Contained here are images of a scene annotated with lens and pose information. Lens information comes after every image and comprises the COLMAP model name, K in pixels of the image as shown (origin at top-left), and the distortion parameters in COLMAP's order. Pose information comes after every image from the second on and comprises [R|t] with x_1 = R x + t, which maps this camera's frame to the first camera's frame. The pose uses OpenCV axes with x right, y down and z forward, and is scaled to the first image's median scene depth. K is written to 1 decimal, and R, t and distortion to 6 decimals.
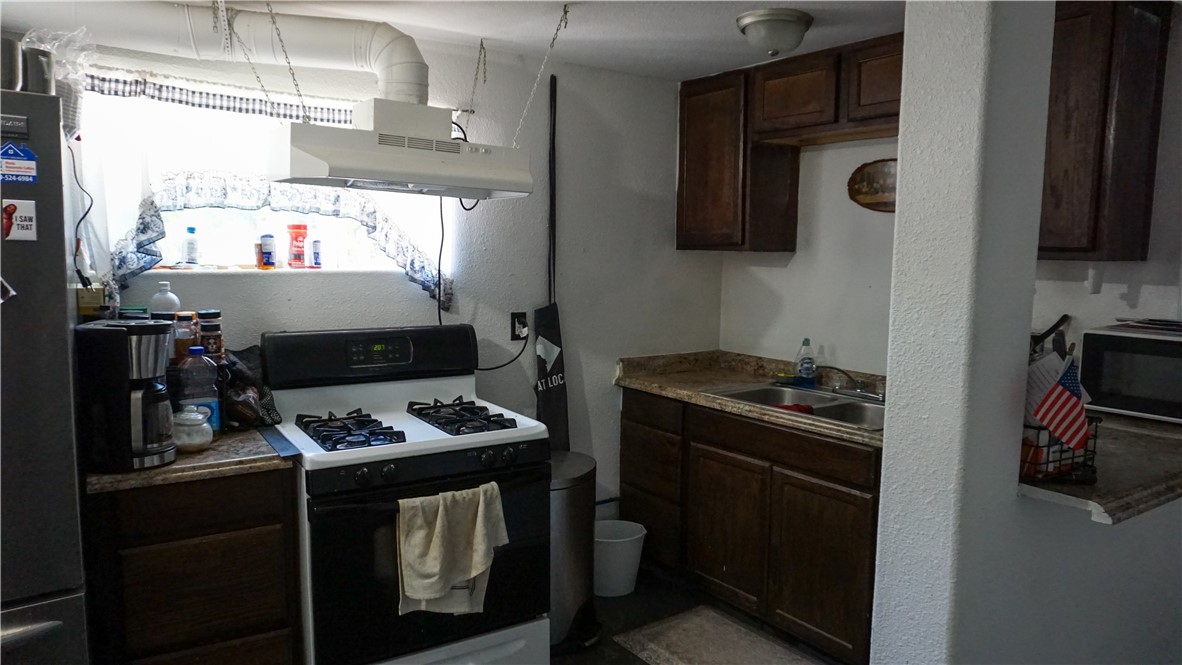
lens RADIAL K [[799.0, 0, 591.0], [0, 799.0, 332.5], [0, 0, 1]] dist [0.004884, 0.002076]
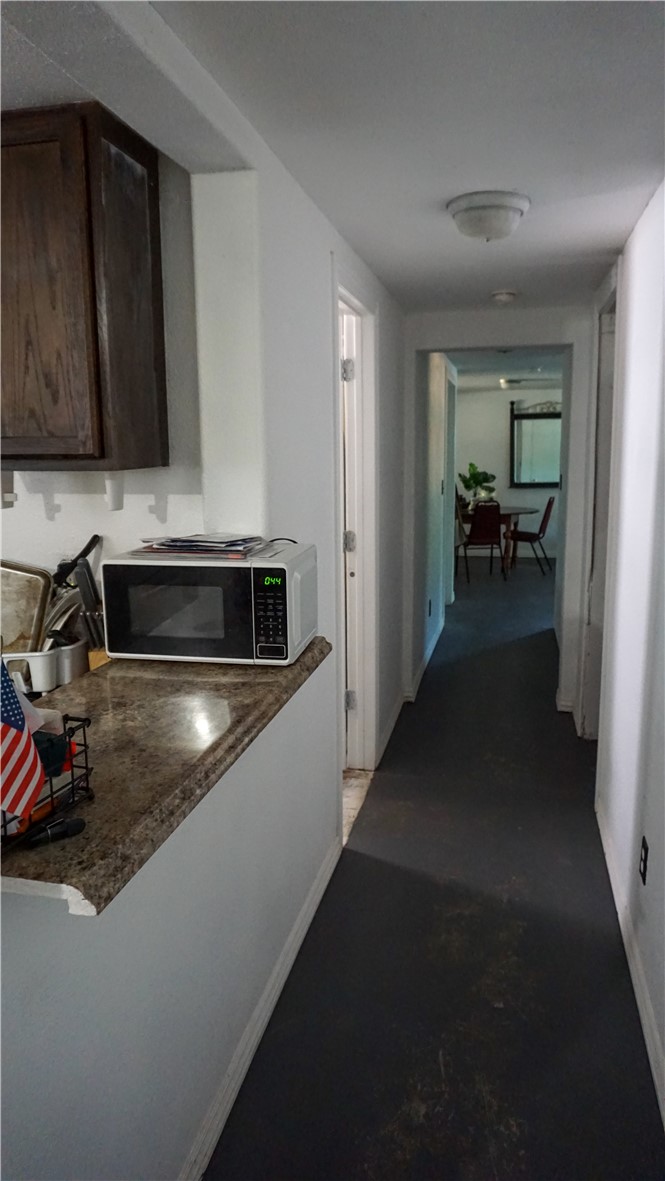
lens RADIAL K [[845.9, 0, 332.5], [0, 845.9, 590.5], [0, 0, 1]] dist [-0.000760, -0.000855]
pose [[0.737028, -0.136830, 0.661867, 0.223445], [0.095492, 0.990550, 0.098444, -0.032853], [-0.669083, -0.009353, 0.743129, 0.227555]]
